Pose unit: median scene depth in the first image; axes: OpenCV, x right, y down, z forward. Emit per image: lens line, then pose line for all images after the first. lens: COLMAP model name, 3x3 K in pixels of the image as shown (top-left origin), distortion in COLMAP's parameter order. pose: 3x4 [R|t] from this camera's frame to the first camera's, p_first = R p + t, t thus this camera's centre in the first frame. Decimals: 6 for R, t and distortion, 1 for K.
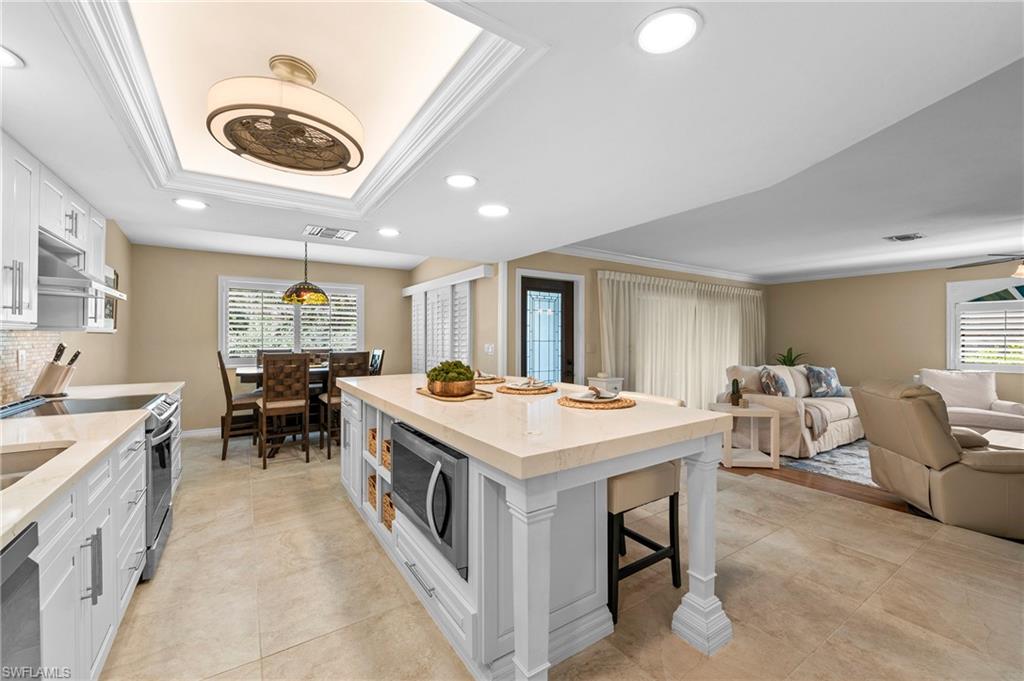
lens RADIAL K [[414.8, 0, 517.9], [0, 414.8, 336.5], [0, 0, 1]] dist [-0.006928, -0.000286]
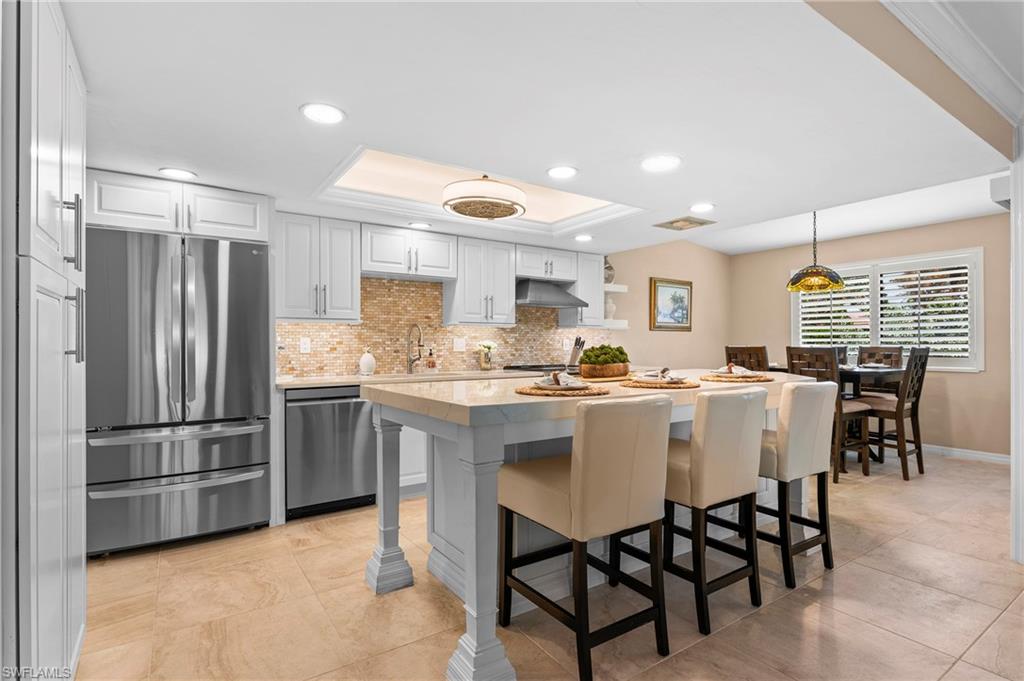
lens RADIAL K [[502.1, 0, 516.7], [0, 502.1, 341.3], [0, 0, 1]] dist [-0.003732, -0.000677]
pose [[0.009419, -0.006853, -0.999932, 0.736051], [0.004457, 0.999967, -0.006812, 0.040750], [0.999946, -0.004392, 0.009449, 0.561720]]
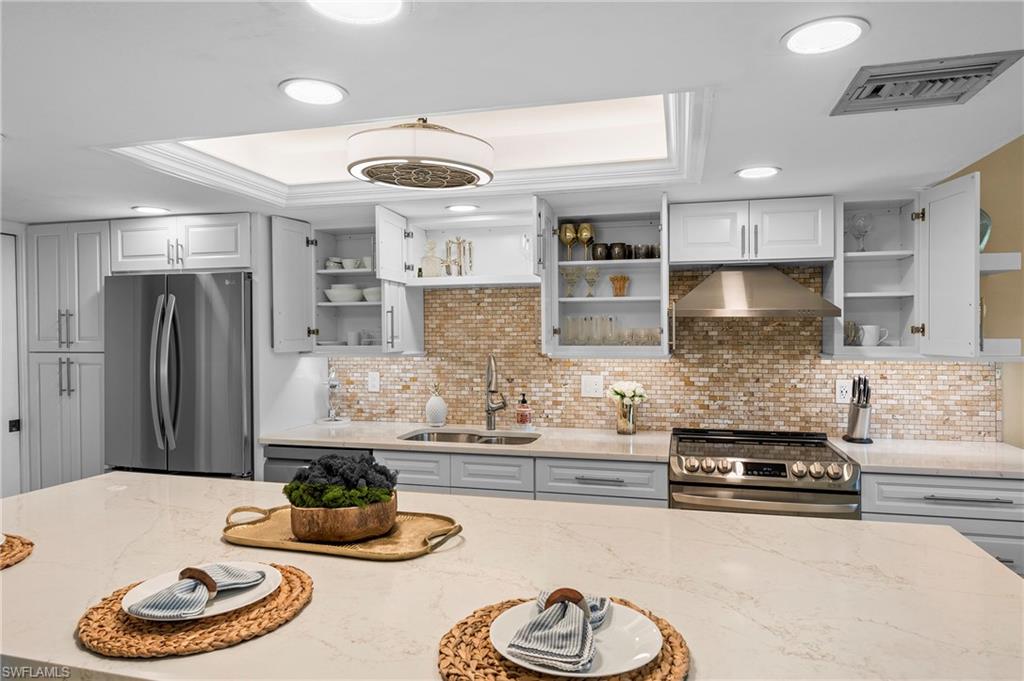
lens RADIAL K [[629.8, 0, 512.0], [0, 629.8, 340.5], [0, 0, 1]] dist [-0.002874, -0.001623]
pose [[-0.751620, 0.009340, -0.659530, 0.130924], [0.003632, 0.999943, 0.010022, -0.048013], [0.659586, 0.005137, -0.751611, 1.127588]]
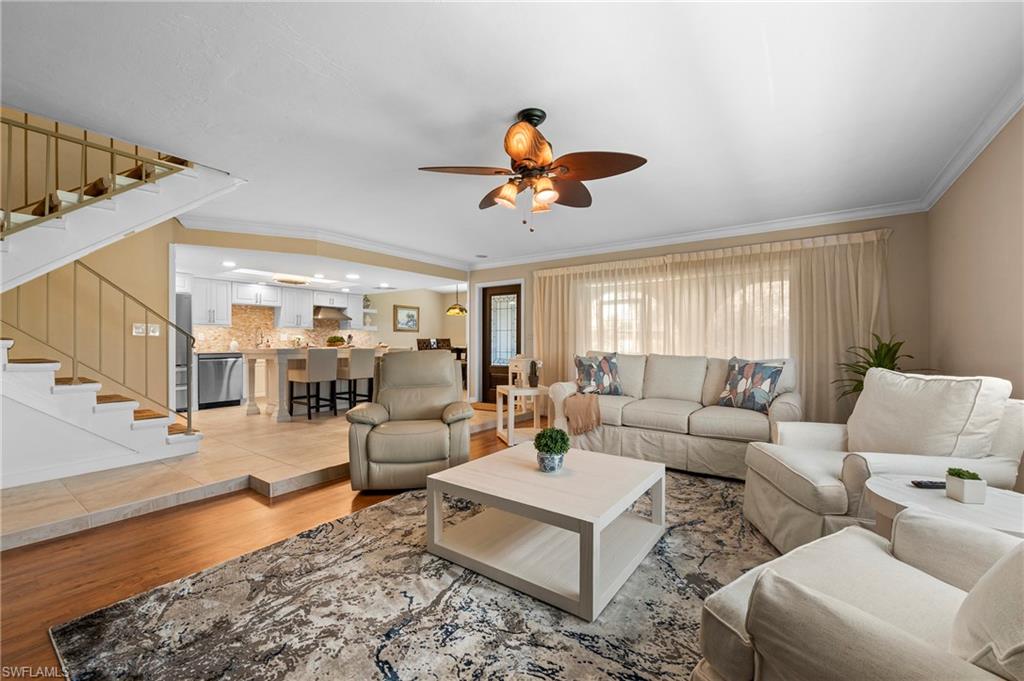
lens RADIAL K [[417.6, 0, 516.2], [0, 417.6, 341.0], [0, 0, 1]] dist [-0.003606, -0.000328]
pose [[0.362000, -0.006741, -0.932154, 2.096766], [0.005402, 0.999972, -0.005134, 0.081608], [0.932162, -0.003177, 0.362026, 0.799059]]
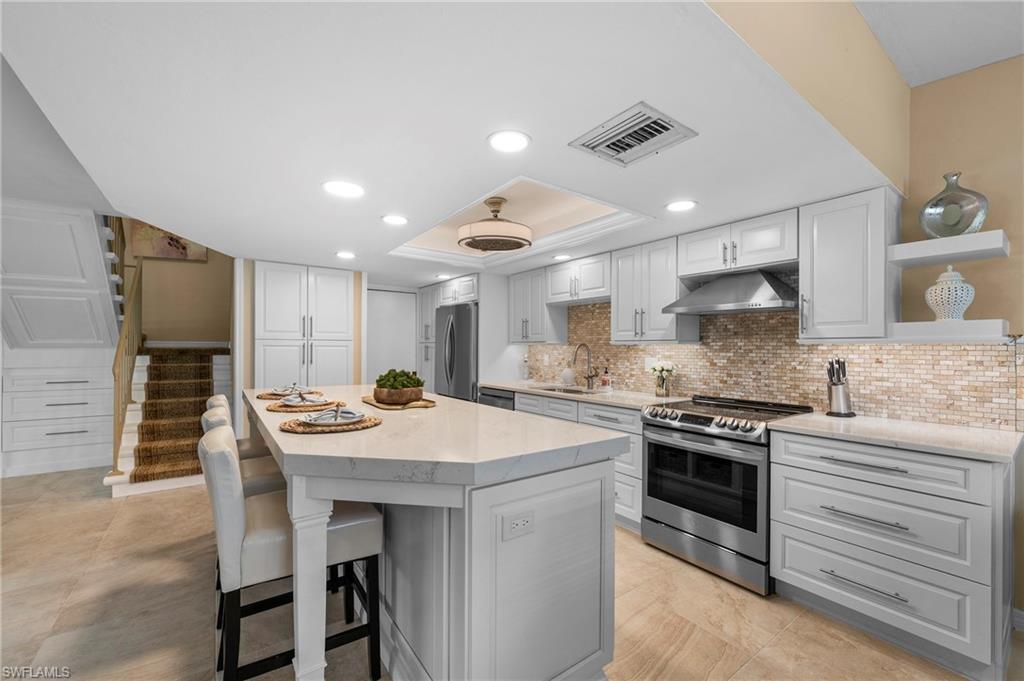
lens RADIAL K [[408.6, 0, 515.0], [0, 408.6, 346.8], [0, 0, 1]] dist [-0.008781, -0.000144]
pose [[-0.999070, -0.009182, -0.042123, -0.286109], [-0.008956, 0.999944, -0.005551, 0.004175], [0.042171, -0.005169, -0.999097, 1.435216]]
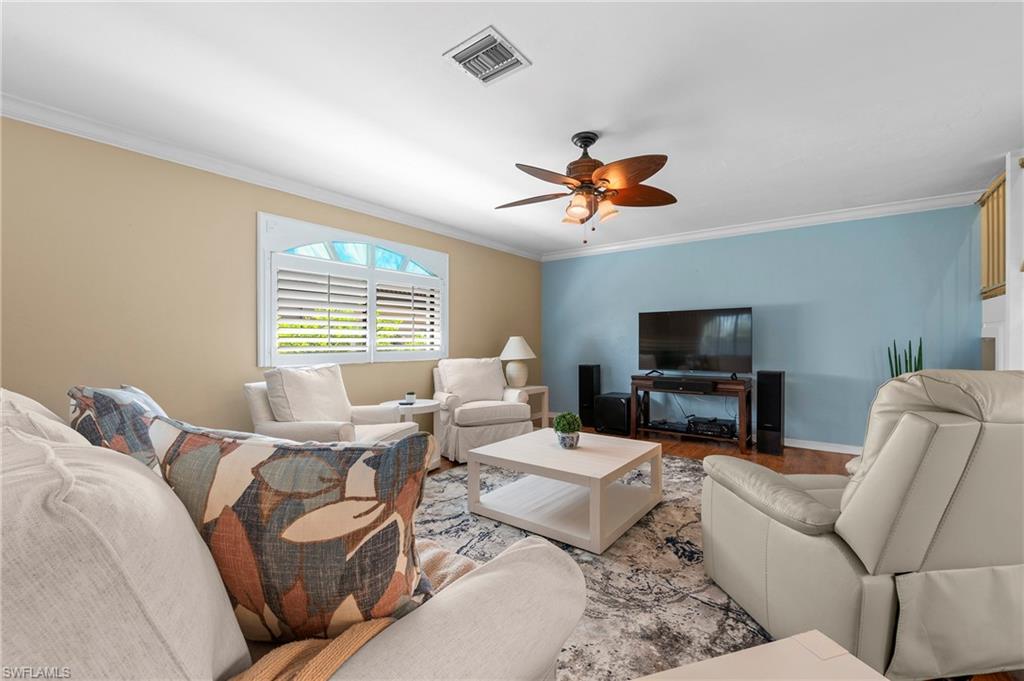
lens RADIAL K [[417.6, 0, 516.2], [0, 417.6, 341.0], [0, 0, 1]] dist [-0.003606, -0.000328]
pose [[-0.329871, -0.000097, 0.944026, 0.683569], [0.000220, 1.000000, 0.000180, 0.077196], [-0.944026, 0.000267, -0.329871, 1.490599]]
